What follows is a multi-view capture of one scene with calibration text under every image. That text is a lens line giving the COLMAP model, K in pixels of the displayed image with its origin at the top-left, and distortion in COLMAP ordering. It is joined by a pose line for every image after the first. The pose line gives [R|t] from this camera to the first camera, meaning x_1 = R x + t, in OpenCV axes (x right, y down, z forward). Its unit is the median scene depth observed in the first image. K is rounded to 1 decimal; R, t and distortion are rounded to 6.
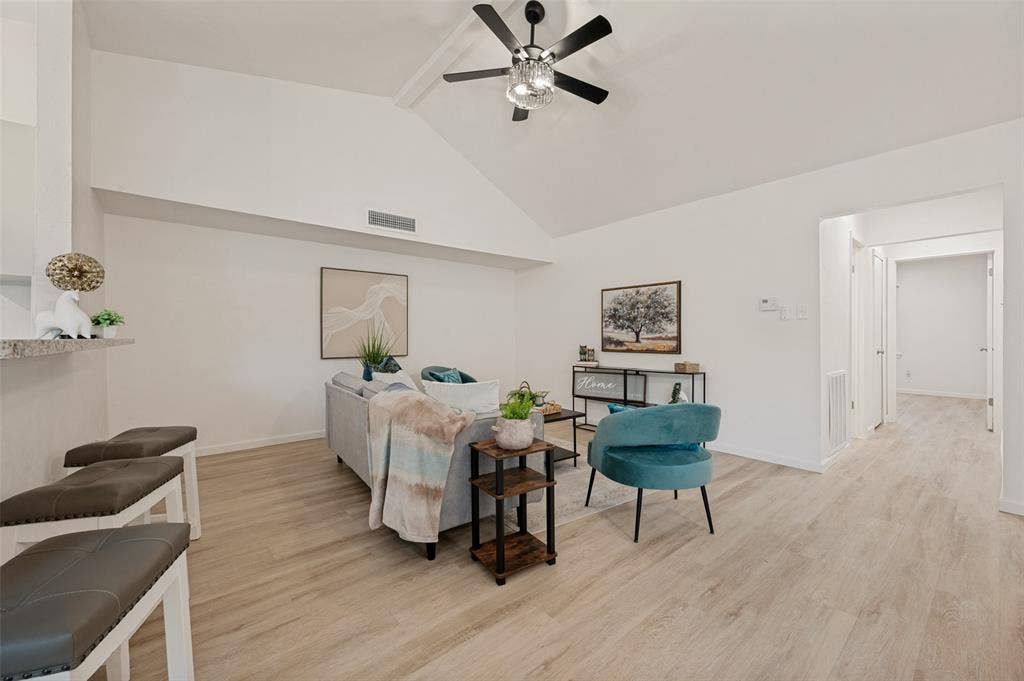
lens RADIAL K [[406.4, 0, 516.3], [0, 406.4, 339.1], [0, 0, 1]] dist [-0.002940, -0.000053]
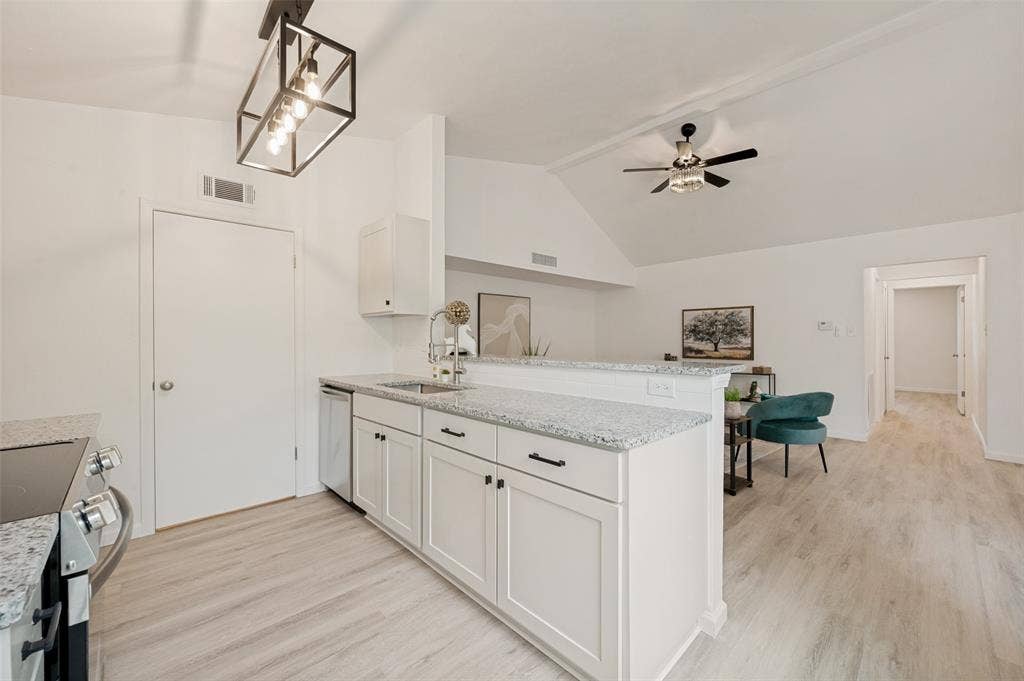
lens RADIAL K [[406.4, 0, 516.5], [0, 406.4, 339.4], [0, 0, 1]] dist [-0.002940, -0.000053]
pose [[0.997683, -0.000393, 0.068035, -0.451391], [0.000904, 0.999972, -0.007477, -0.021505], [-0.068030, 0.007521, 0.997655, -0.280454]]
